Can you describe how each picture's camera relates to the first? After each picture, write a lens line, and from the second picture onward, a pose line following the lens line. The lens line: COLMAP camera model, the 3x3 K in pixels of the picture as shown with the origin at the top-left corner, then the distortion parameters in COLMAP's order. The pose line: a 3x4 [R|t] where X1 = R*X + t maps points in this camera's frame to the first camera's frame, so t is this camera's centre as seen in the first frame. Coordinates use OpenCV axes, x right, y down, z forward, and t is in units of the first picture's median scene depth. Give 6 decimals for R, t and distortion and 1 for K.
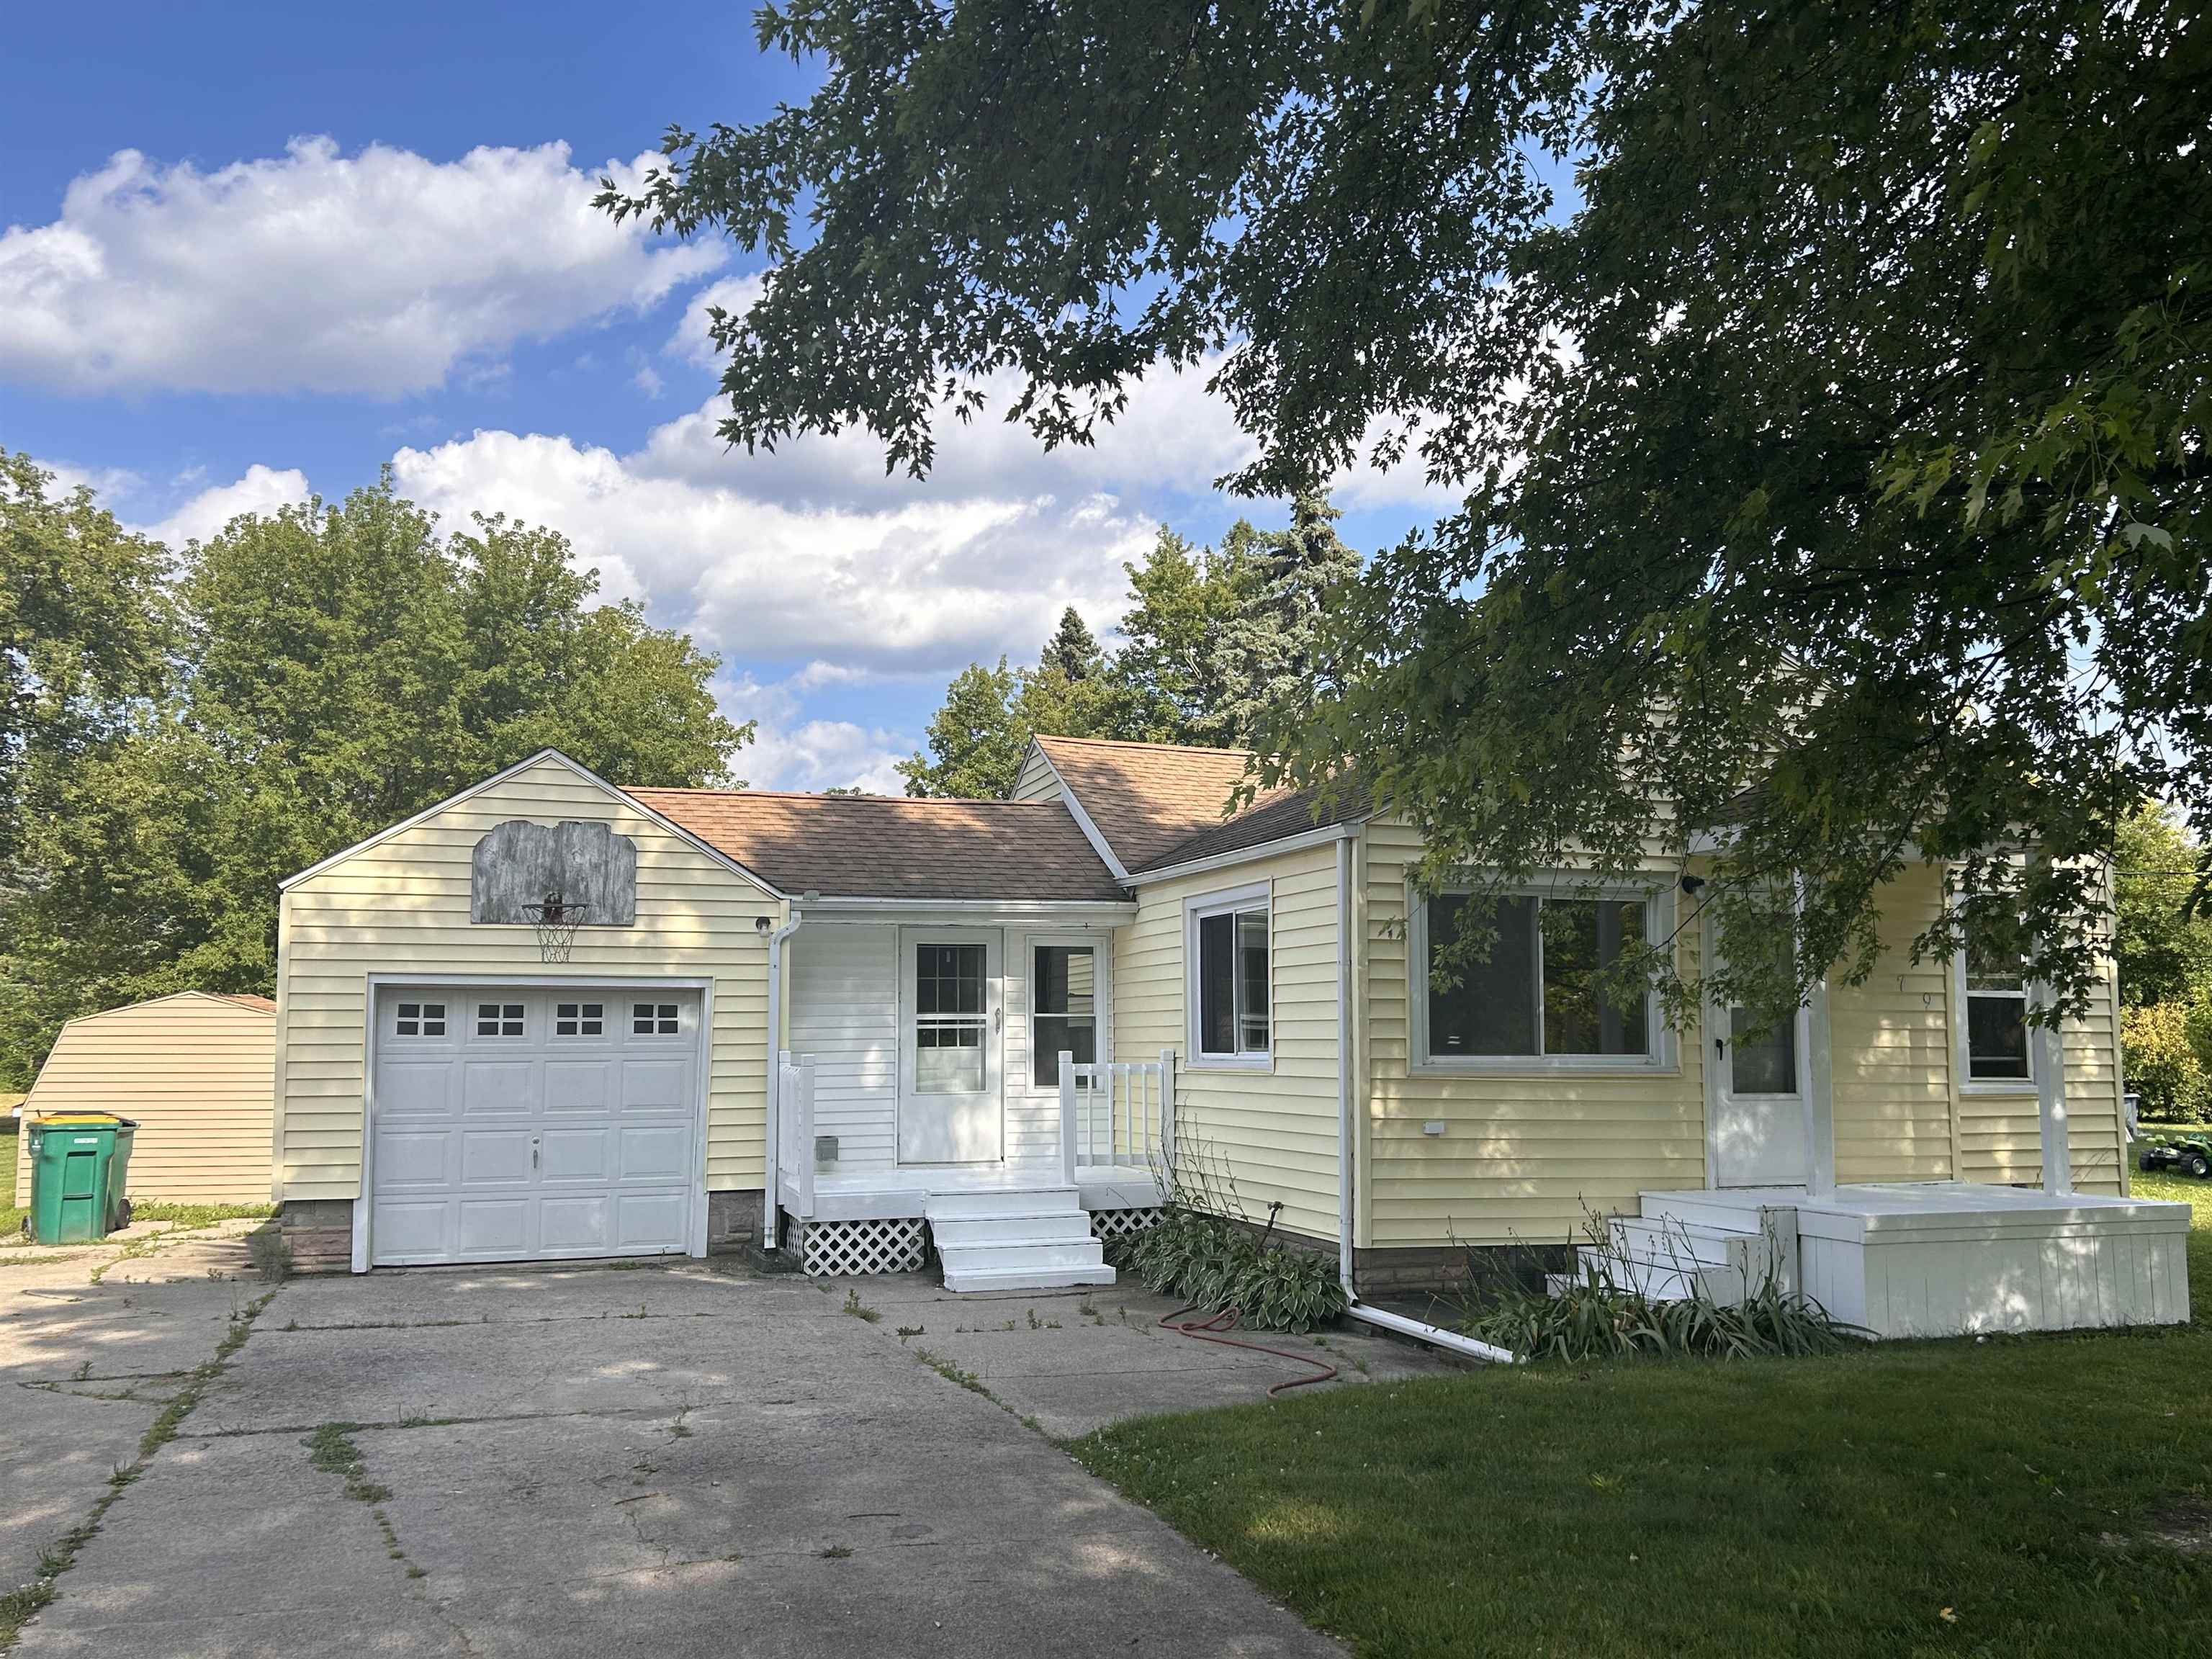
lens RADIAL K [[1920.9, 0, 1127.7], [0, 1920.9, 849.9], [0, 0, 1]] dist [0.062460, -0.044047]
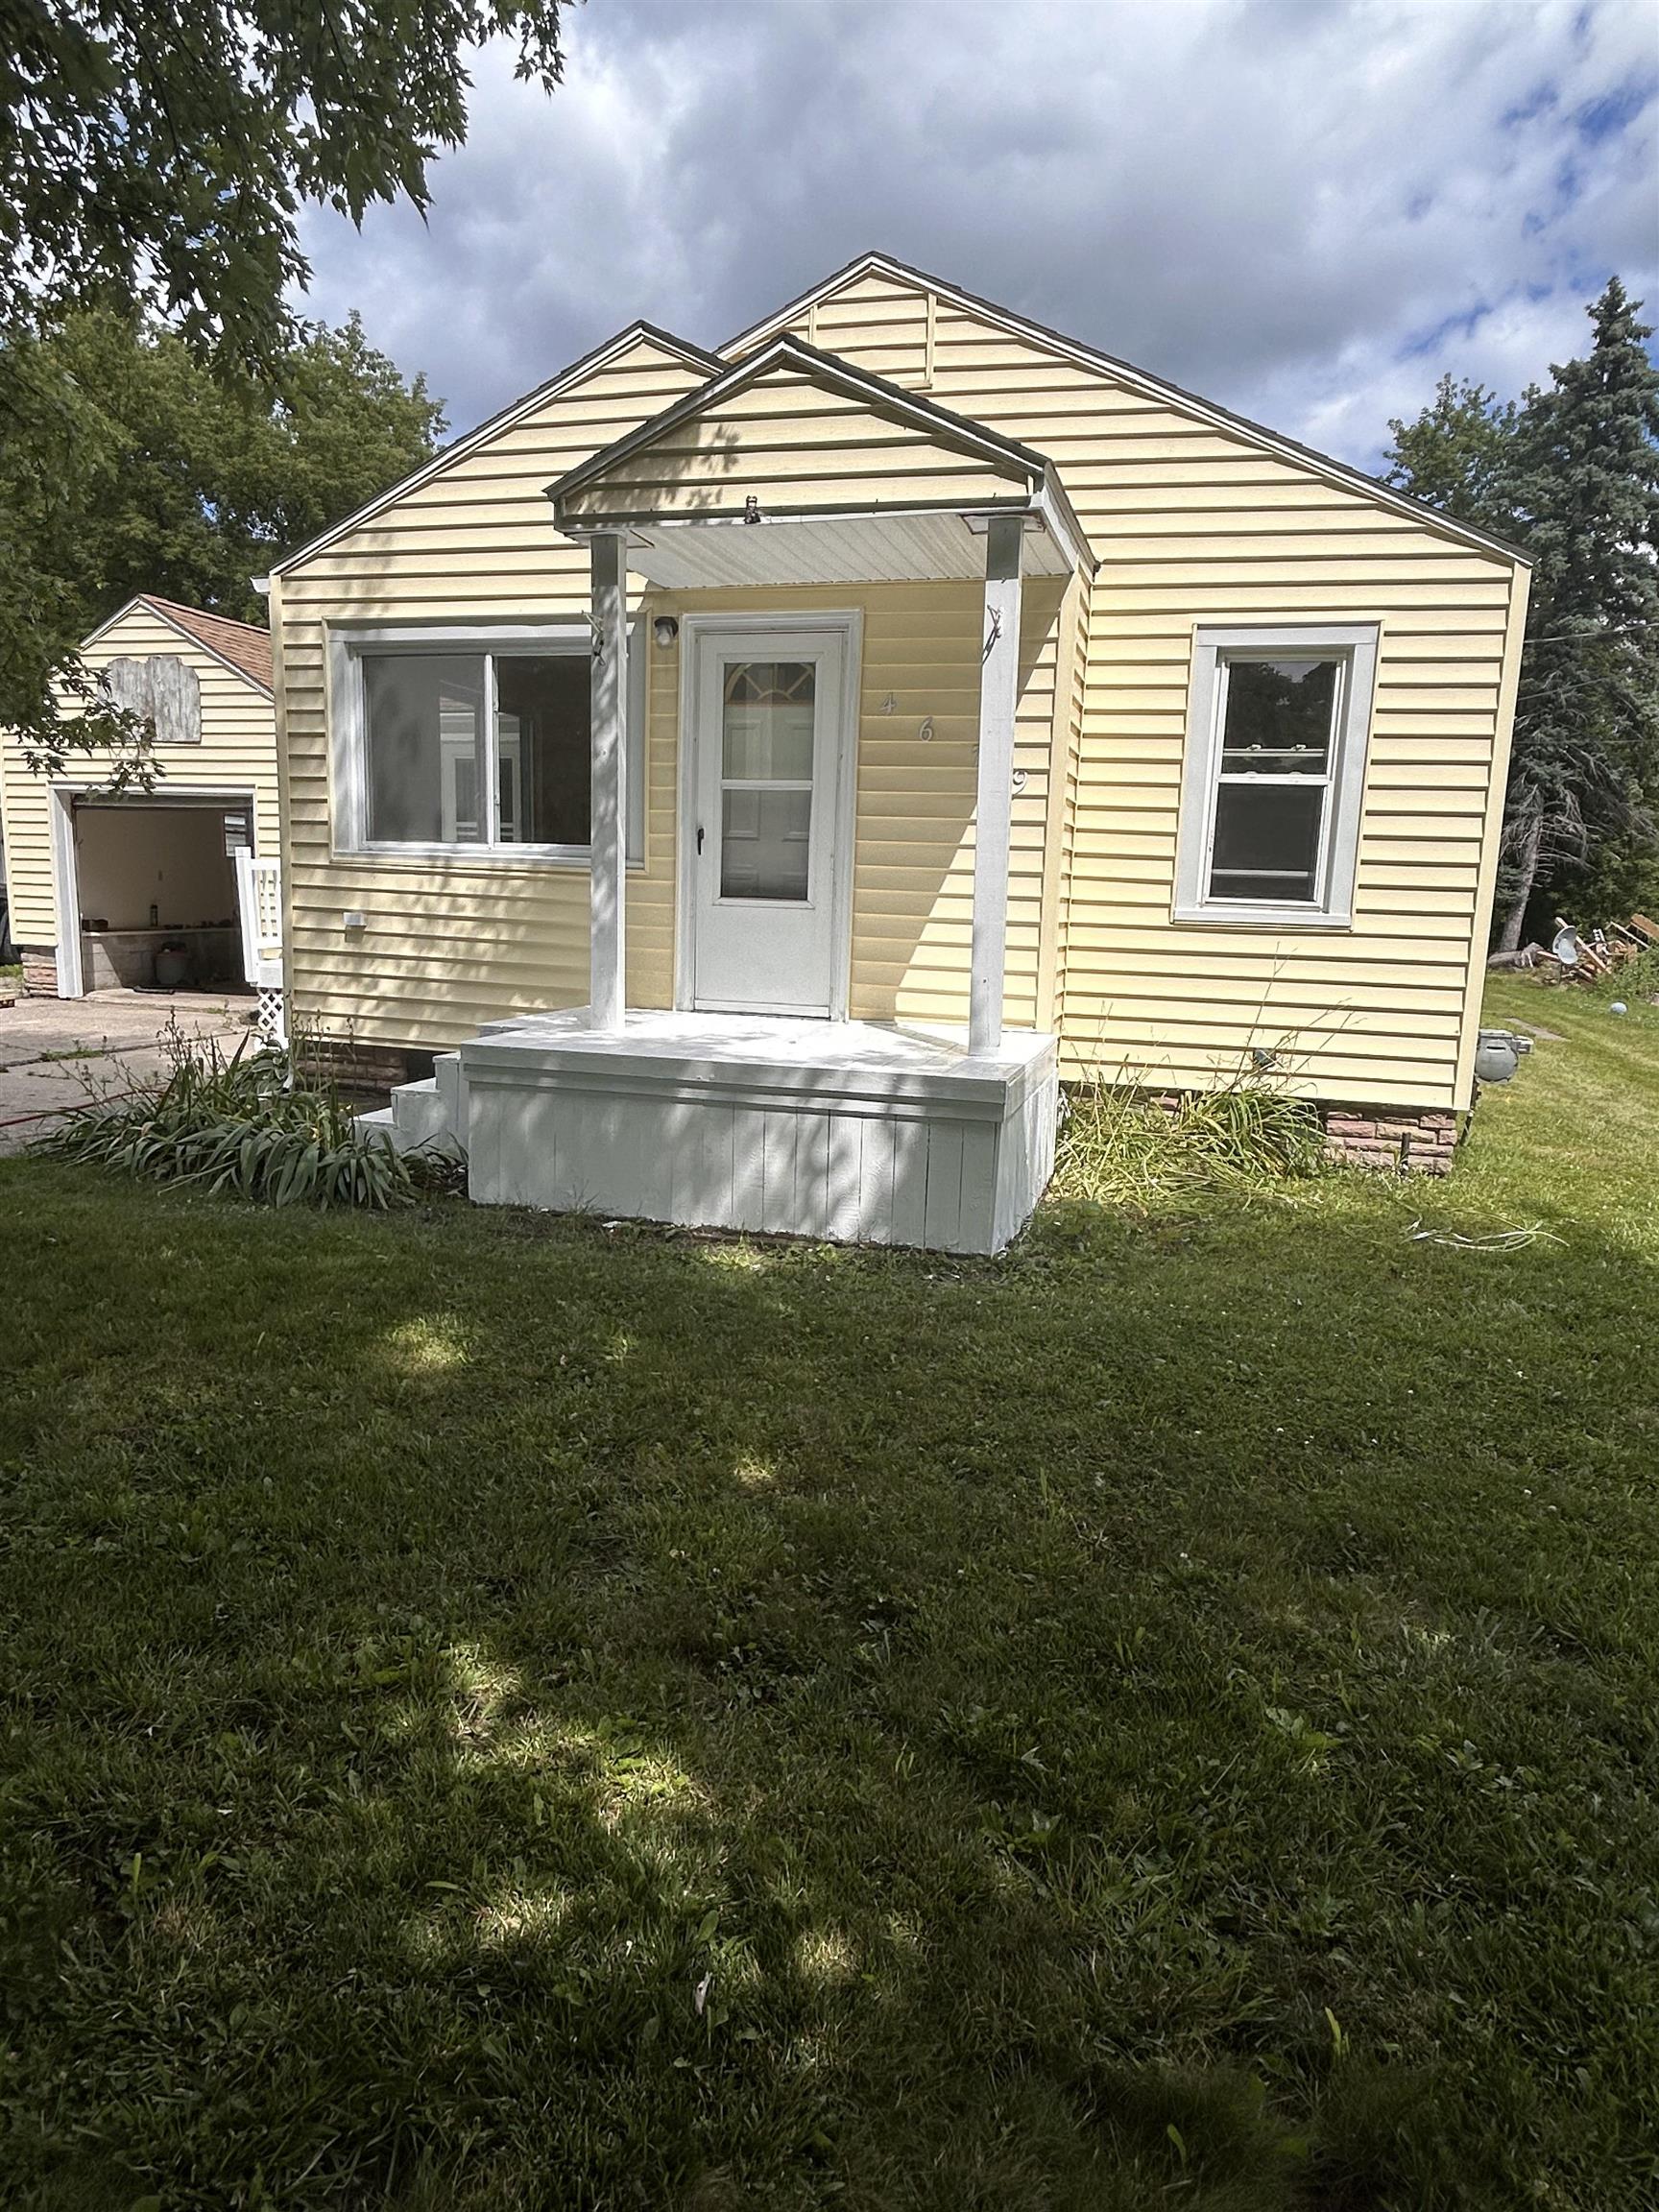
lens RADIAL K [[1337.0, 0, 826.3], [0, 1337.0, 1110.3], [0, 0, 1]] dist [0.006560, 0.000552]
pose [[0.827983, 0.119447, -0.547883, 0.600848], [0.025625, 0.967970, 0.249757, 0.065936], [0.560167, -0.220834, 0.798402, 0.503945]]
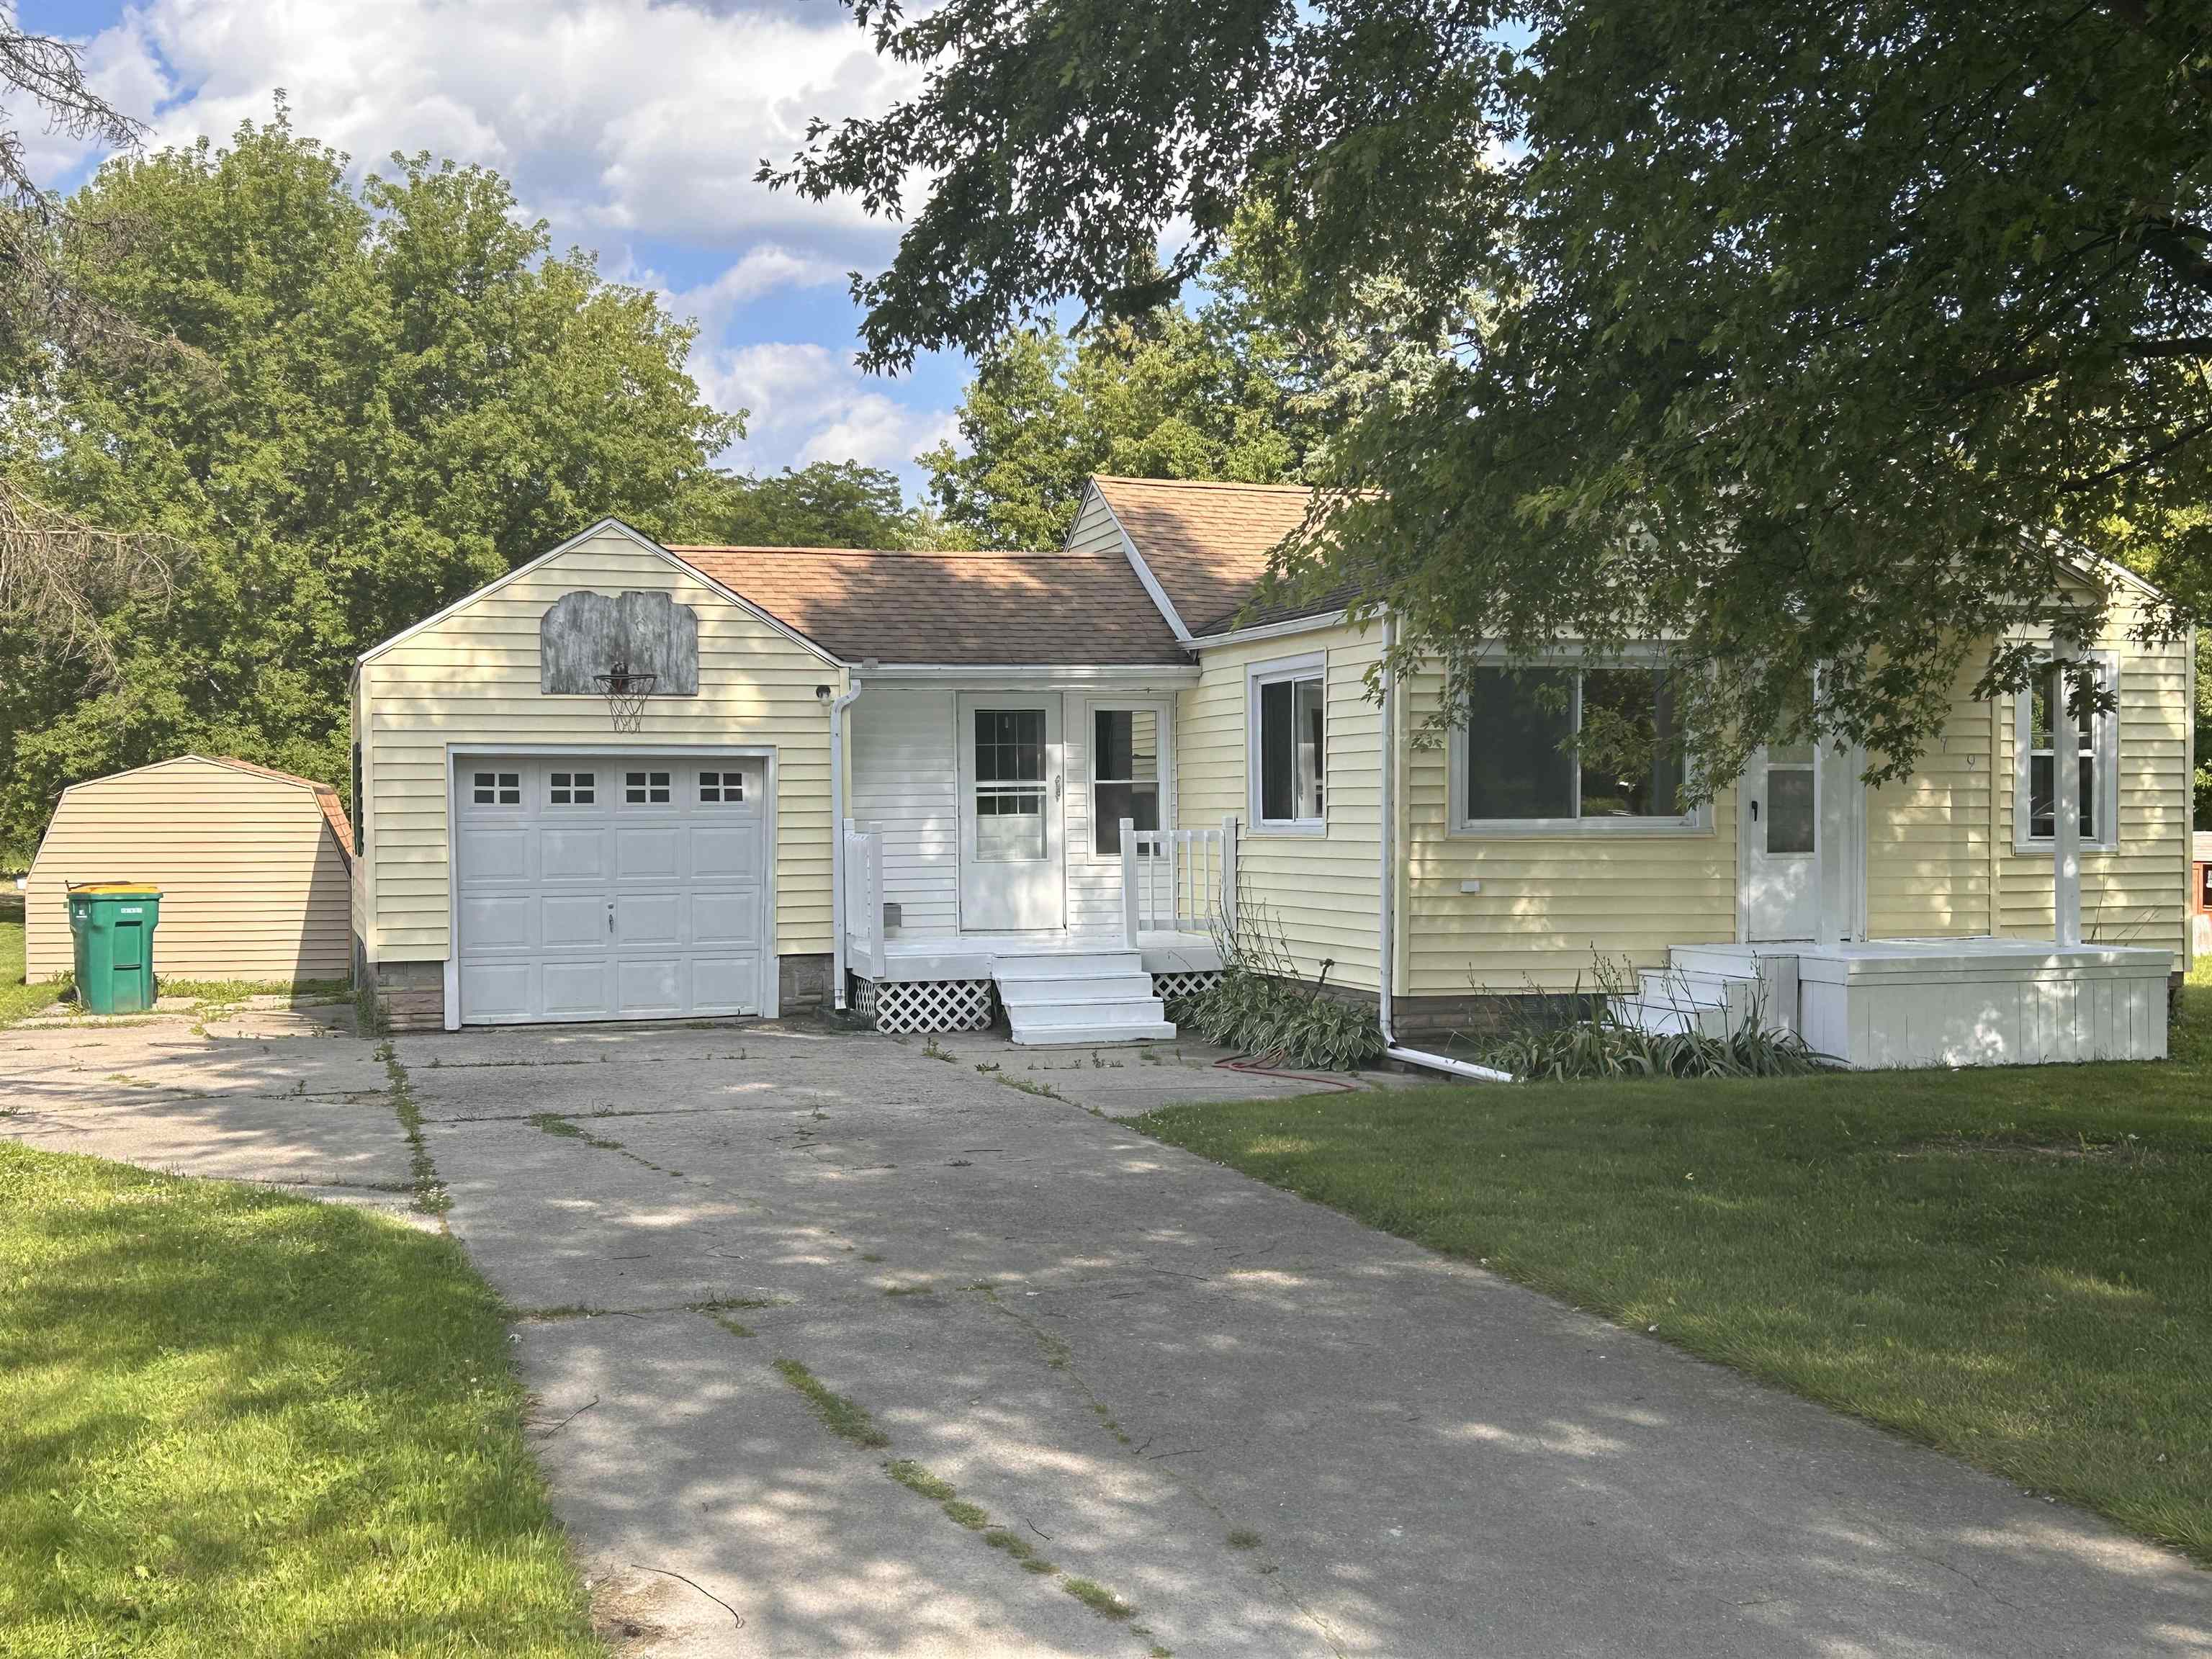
lens RADIAL K [[2678.4, 0, 1111.4], [0, 2678.4, 843.7], [0, 0, 1]] dist [0.143176, 0.000000]
pose [[0.999044, -0.004827, -0.043448, 0.021329], [0.009729, 0.993509, 0.113338, -0.042489], [0.042618, -0.113652, 0.992606, -0.410225]]
